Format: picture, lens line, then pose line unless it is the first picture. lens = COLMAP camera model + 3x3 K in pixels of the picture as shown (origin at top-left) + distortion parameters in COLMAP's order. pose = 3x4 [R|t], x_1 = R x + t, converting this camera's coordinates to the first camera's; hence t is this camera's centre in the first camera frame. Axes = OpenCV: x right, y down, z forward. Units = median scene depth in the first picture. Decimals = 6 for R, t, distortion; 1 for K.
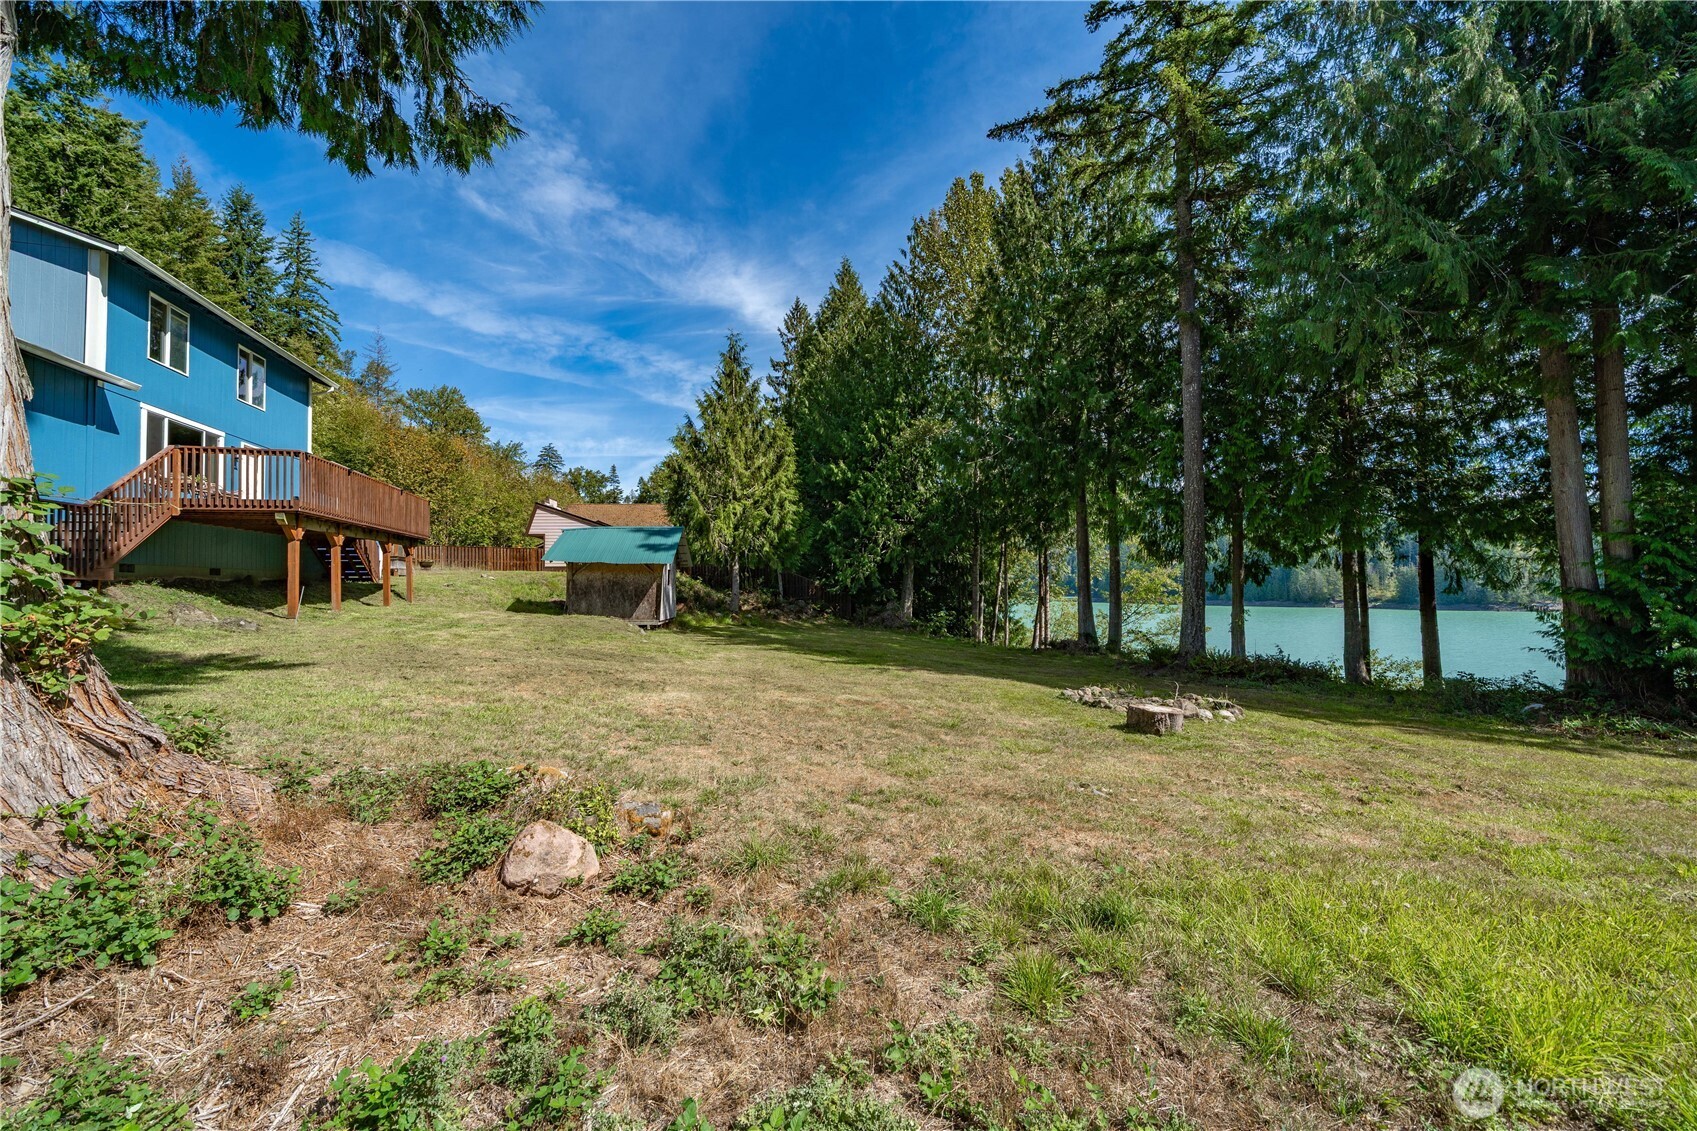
lens RADIAL K [[625.2, 0, 848.5], [0, 625.2, 565.5], [0, 0, 1]] dist [-0.000282, 0.000001]
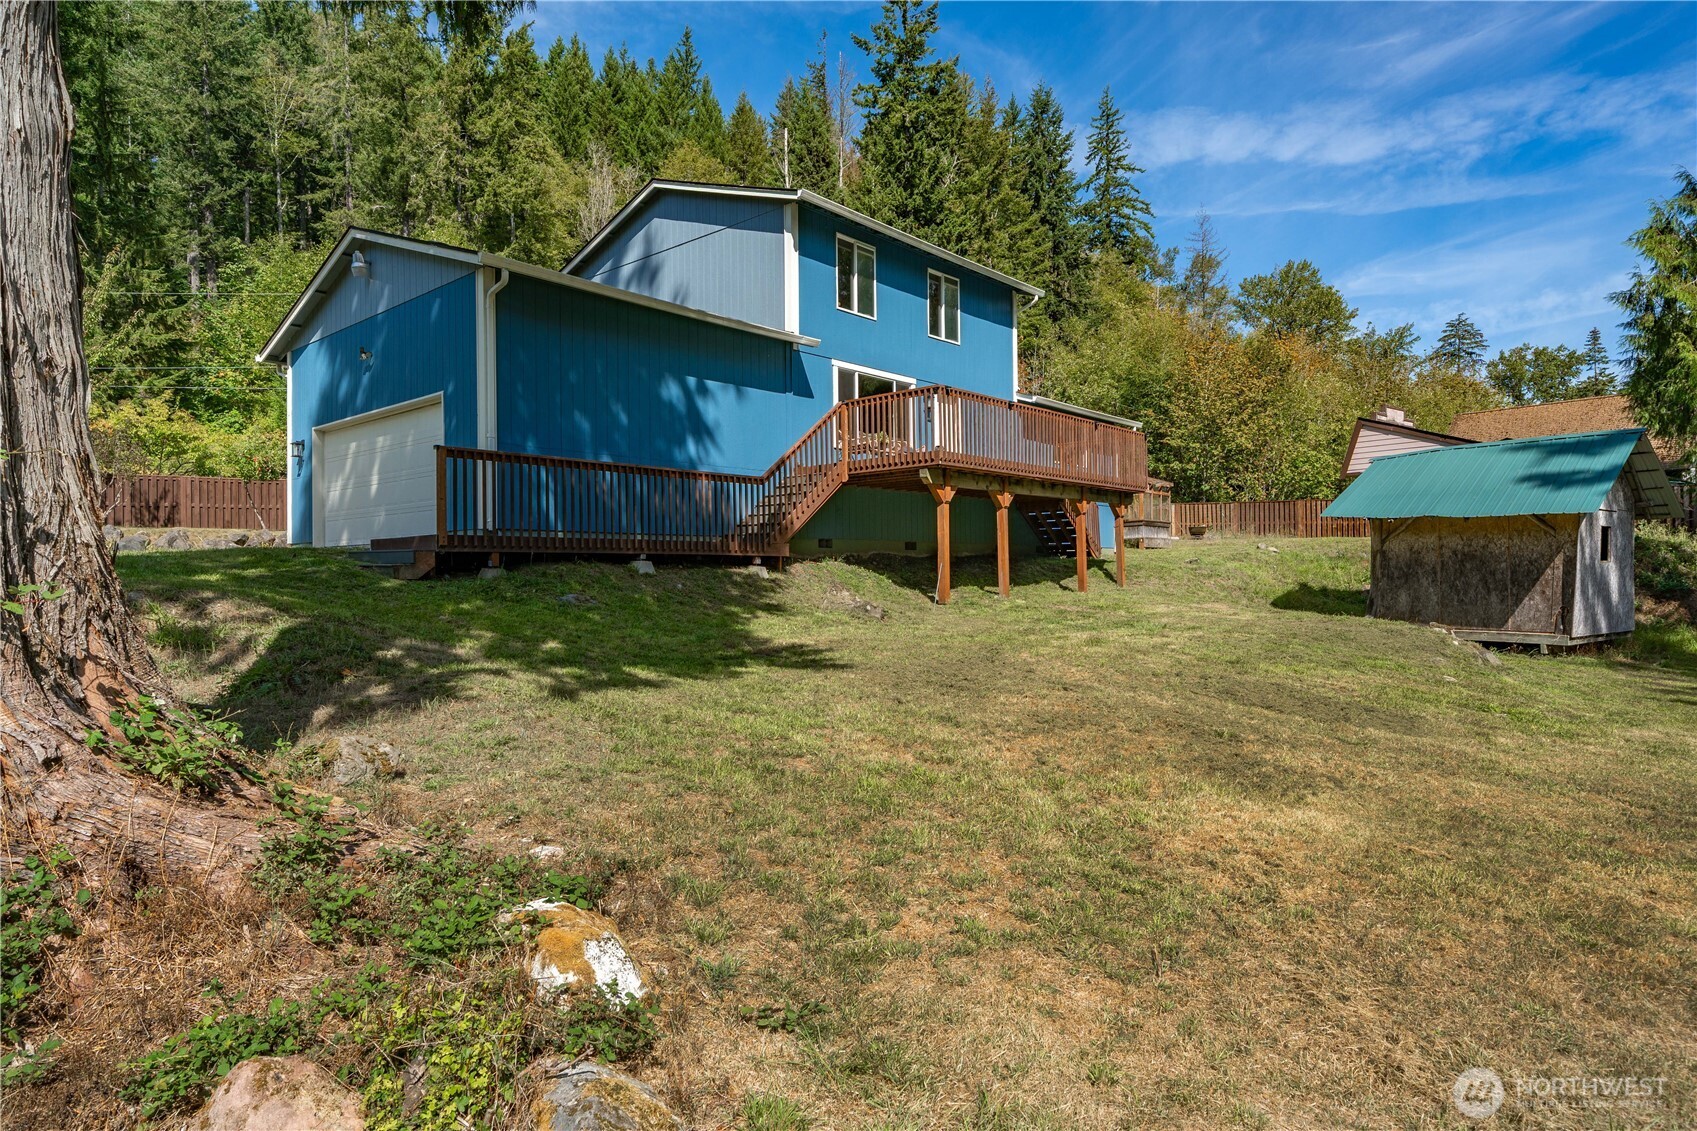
lens RADIAL K [[979.9, 0, 848.5], [0, 979.9, 565.5], [0, 0, 1]] dist [0.000282, 0.000260]
pose [[0.500595, 0.000960, -0.865681, 0.040859], [0.029261, 0.999409, 0.018028, 0.004554], [0.865187, -0.034355, 0.500272, 0.119230]]
